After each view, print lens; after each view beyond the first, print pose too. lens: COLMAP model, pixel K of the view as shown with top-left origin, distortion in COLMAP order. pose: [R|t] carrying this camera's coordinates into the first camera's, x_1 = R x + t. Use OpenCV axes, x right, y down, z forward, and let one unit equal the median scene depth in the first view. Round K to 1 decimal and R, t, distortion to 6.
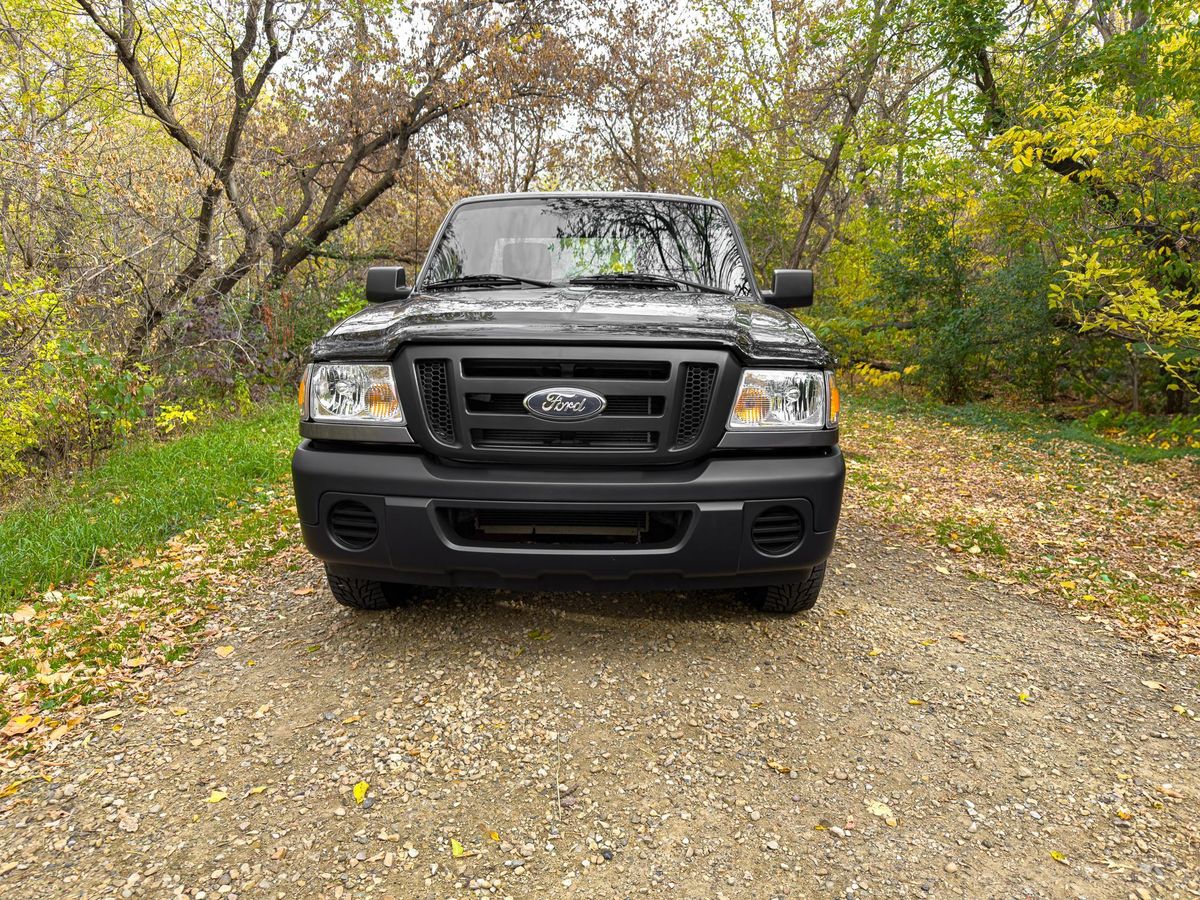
lens RADIAL K [[845.5, 0, 601.0], [0, 845.5, 443.7], [0, 0, 1]] dist [0.019246, -0.027233]
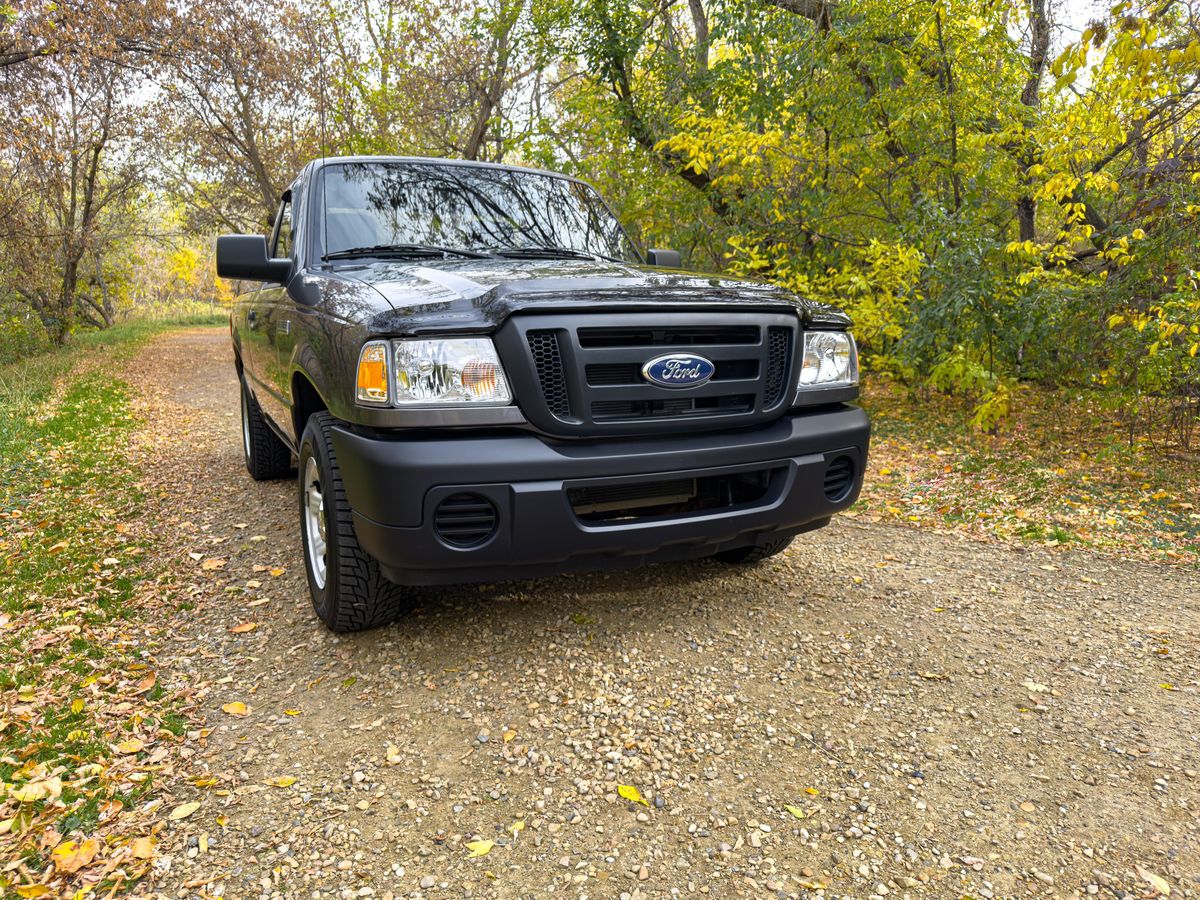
lens RADIAL K [[845.5, 0, 597.2], [0, 845.5, 443.3], [0, 0, 1]] dist [0.019246, -0.027233]
pose [[0.886867, -0.083290, 0.454455, -0.574267], [0.079769, 0.996449, 0.026953, 0.002833], [-0.455086, 0.012348, 0.890362, 0.159249]]
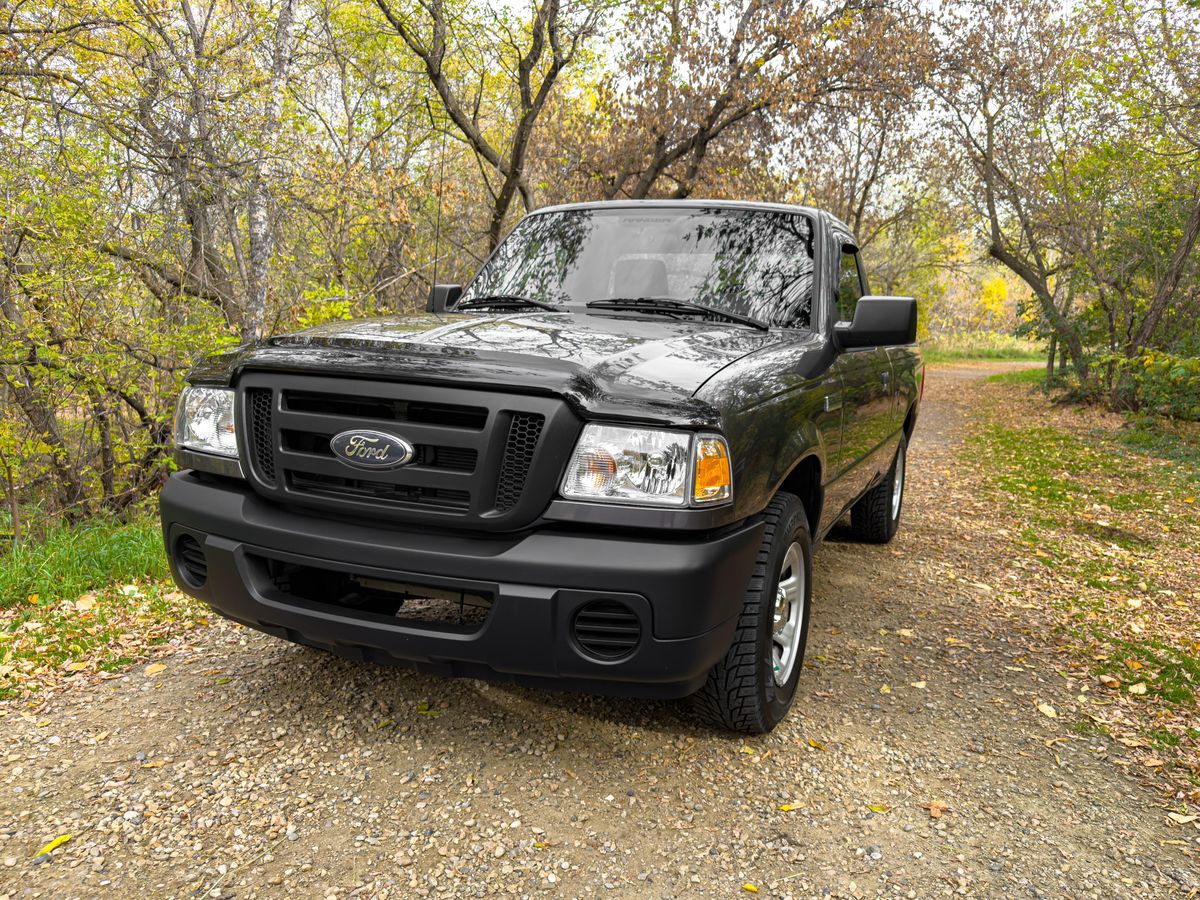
lens RADIAL K [[913.4, 0, 653.5], [0, 913.4, 481.6], [0, 0, 1]] dist [0.022439, -0.028255]
pose [[0.937374, 0.089527, -0.336623, 0.530269], [-0.086532, 0.995962, 0.023922, -0.060348], [0.337405, 0.006705, 0.941336, 0.217780]]
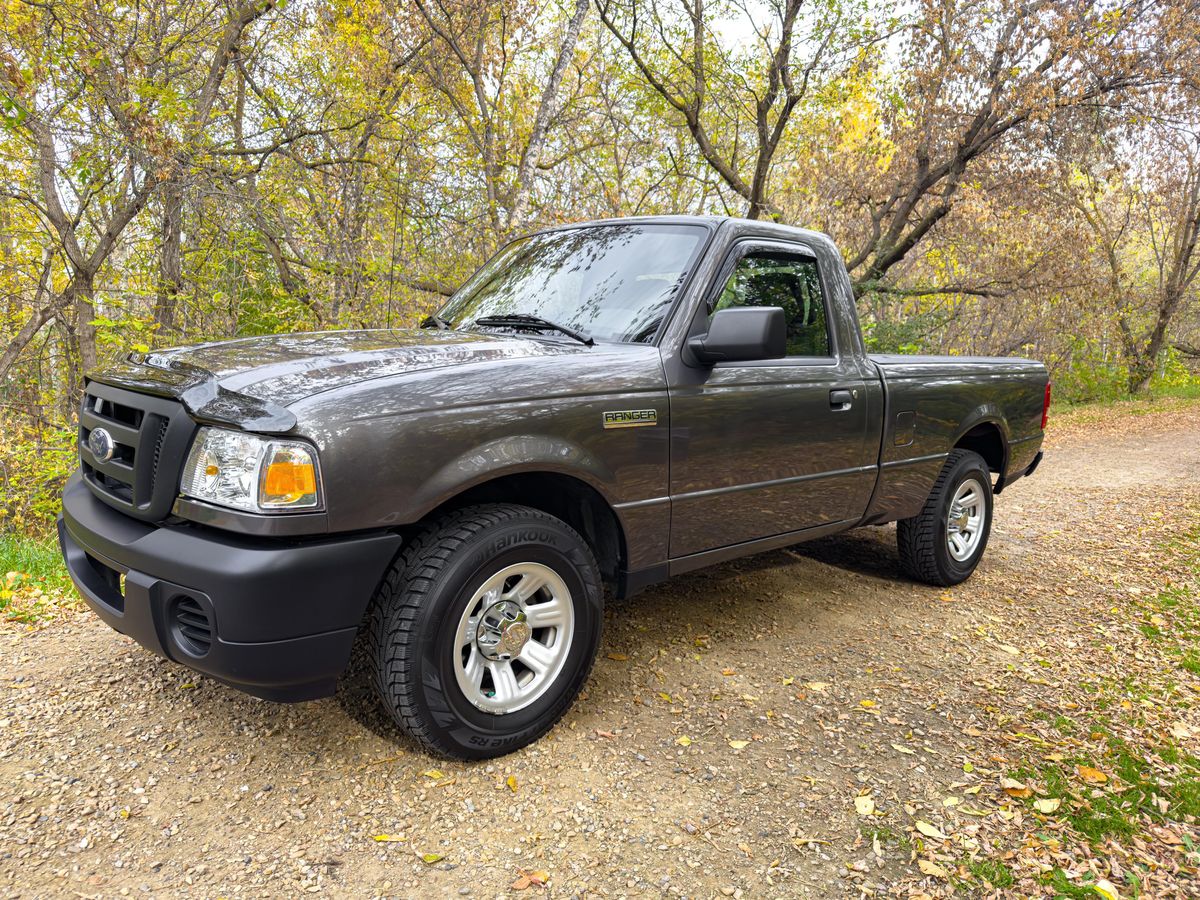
lens RADIAL K [[845.5, 0, 608.3], [0, 845.5, 452.0], [0, 0, 1]] dist [0.019246, -0.027233]
pose [[0.697403, 0.109629, -0.708244, 1.077737], [-0.131916, 0.990982, 0.023497, -0.139609], [0.704434, 0.077041, 0.705576, 0.696930]]
